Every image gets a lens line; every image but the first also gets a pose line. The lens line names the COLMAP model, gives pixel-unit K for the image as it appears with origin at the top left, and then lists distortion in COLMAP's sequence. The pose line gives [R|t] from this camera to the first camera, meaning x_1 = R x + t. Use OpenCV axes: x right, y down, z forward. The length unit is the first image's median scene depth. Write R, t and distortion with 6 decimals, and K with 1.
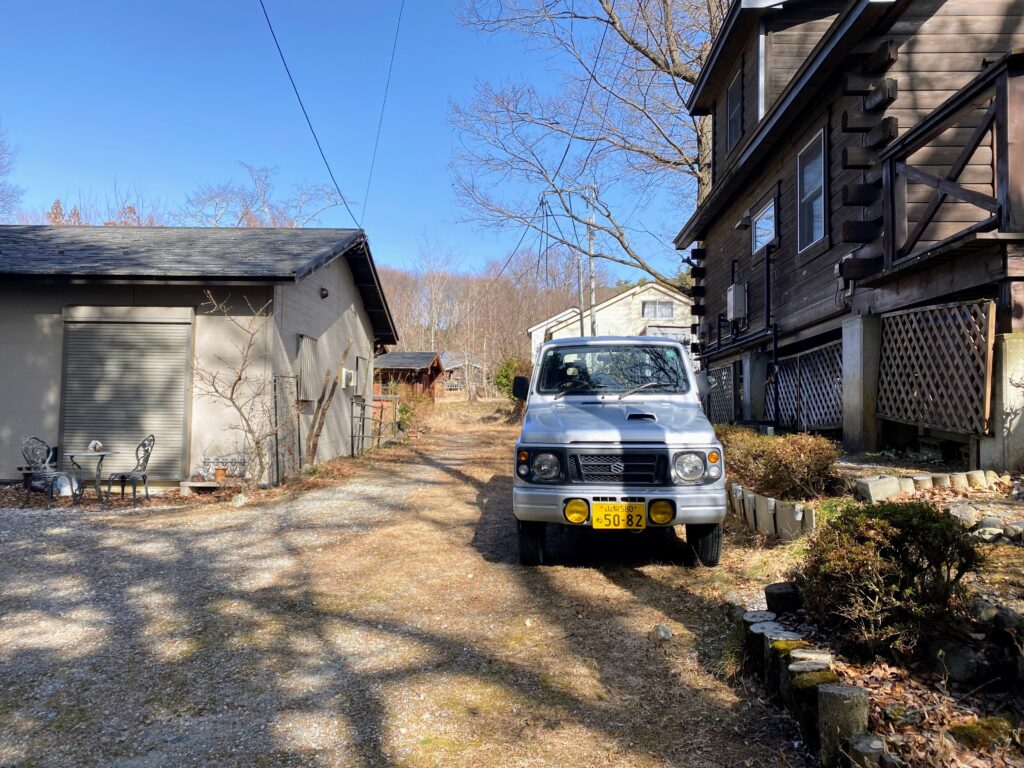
lens RADIAL K [[783.6, 0, 529.7], [0, 783.6, 379.2], [0, 0, 1]] dist [0.000968, -0.000105]
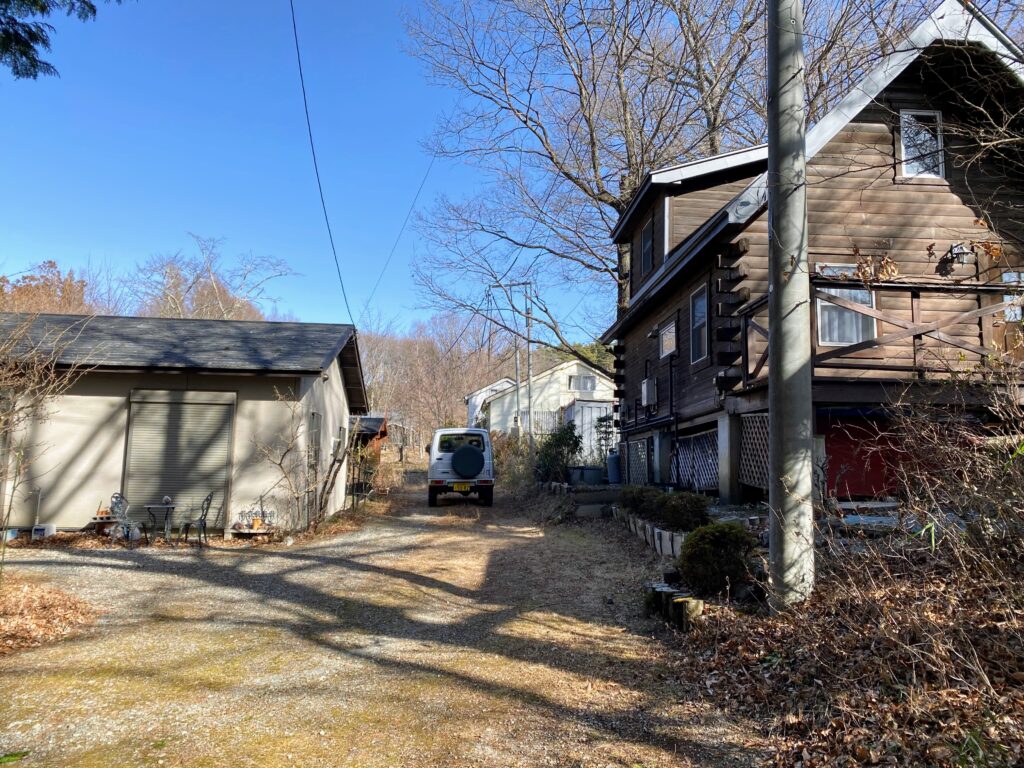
lens RADIAL K [[778.1, 0, 507.7], [0, 778.1, 373.3], [0, 0, 1]] dist [0.066041, -0.070188]
pose [[0.997013, 0.016946, 0.075353, -0.080202], [-0.010662, 0.996491, -0.083024, -0.019562], [-0.076495, 0.081973, 0.993695, -0.319637]]
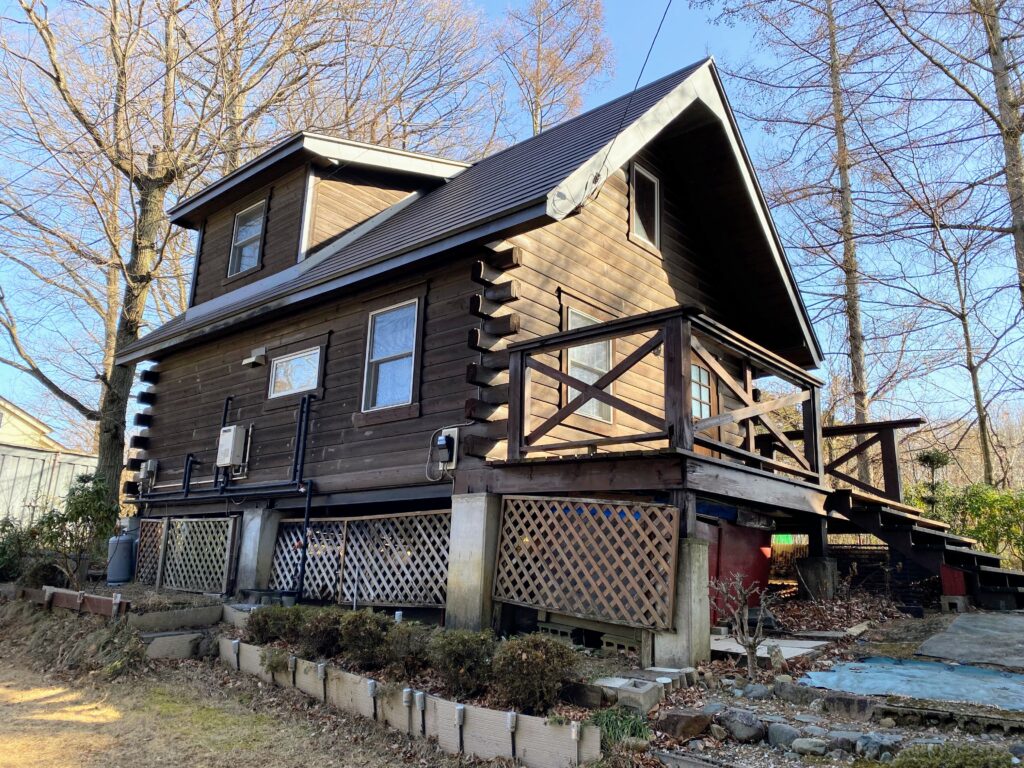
lens RADIAL K [[778.1, 0, 507.7], [0, 778.1, 373.3], [0, 0, 1]] dist [0.066041, -0.070188]
pose [[0.653579, 0.203687, 0.728935, -0.207831], [-0.070084, 0.975256, -0.209677, -0.015949], [-0.753606, 0.085954, 0.651682, 0.199504]]
